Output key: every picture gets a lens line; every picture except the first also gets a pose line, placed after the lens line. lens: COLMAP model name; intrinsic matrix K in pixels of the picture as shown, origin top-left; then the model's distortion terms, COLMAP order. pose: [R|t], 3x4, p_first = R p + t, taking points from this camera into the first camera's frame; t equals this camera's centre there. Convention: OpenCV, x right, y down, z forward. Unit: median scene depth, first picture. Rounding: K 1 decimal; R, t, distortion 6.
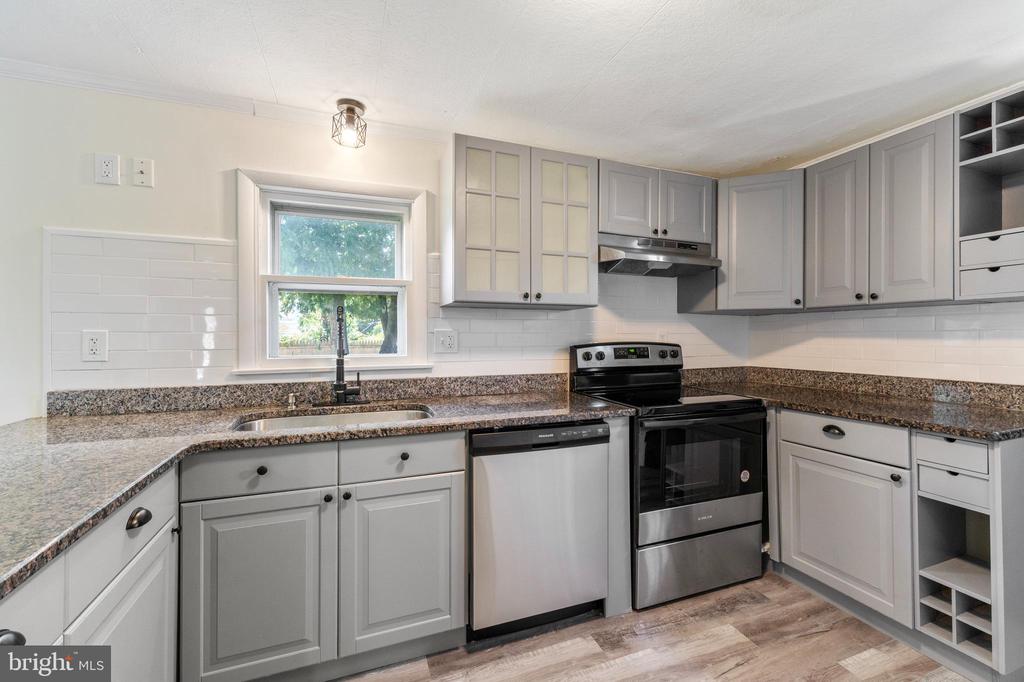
lens RADIAL K [[434.4, 0, 508.8], [0, 434.4, 336.0], [0, 0, 1]] dist [0.000891, -0.000017]
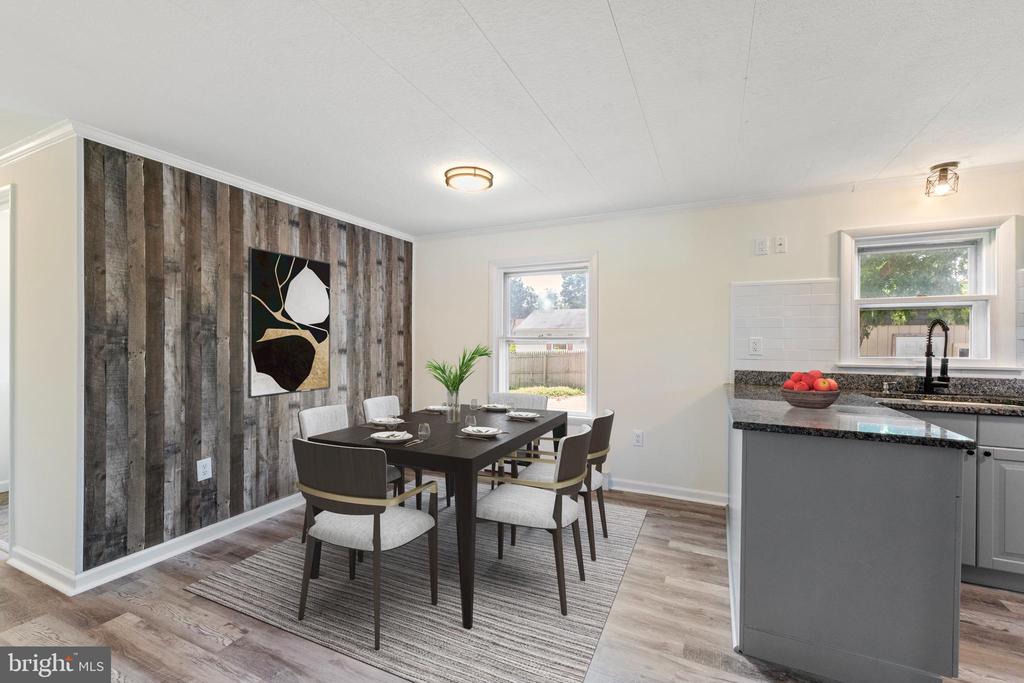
lens RADIAL K [[434.4, 0, 508.8], [0, 434.4, 336.5], [0, 0, 1]] dist [0.000891, -0.000017]
pose [[0.690549, -0.000828, -0.723285, -0.322774], [-0.007892, 0.999931, -0.008679, 0.005615], [0.723242, 0.011702, 0.690495, -0.859721]]
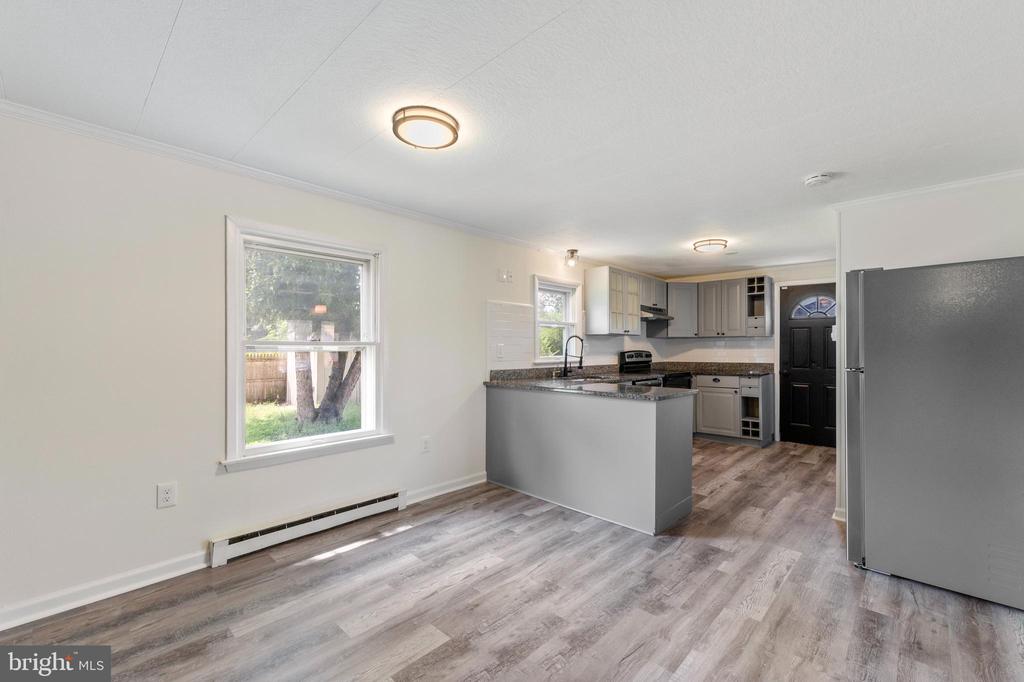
lens RADIAL K [[434.1, 0, 519.7], [0, 434.1, 344.3], [0, 0, 1]] dist [0.000990, 0.000253]
pose [[0.897606, 0.005619, 0.440762, -1.683199], [0.000972, 0.999891, -0.014727, 0.018722], [-0.440797, 0.013648, 0.897503, -1.011869]]
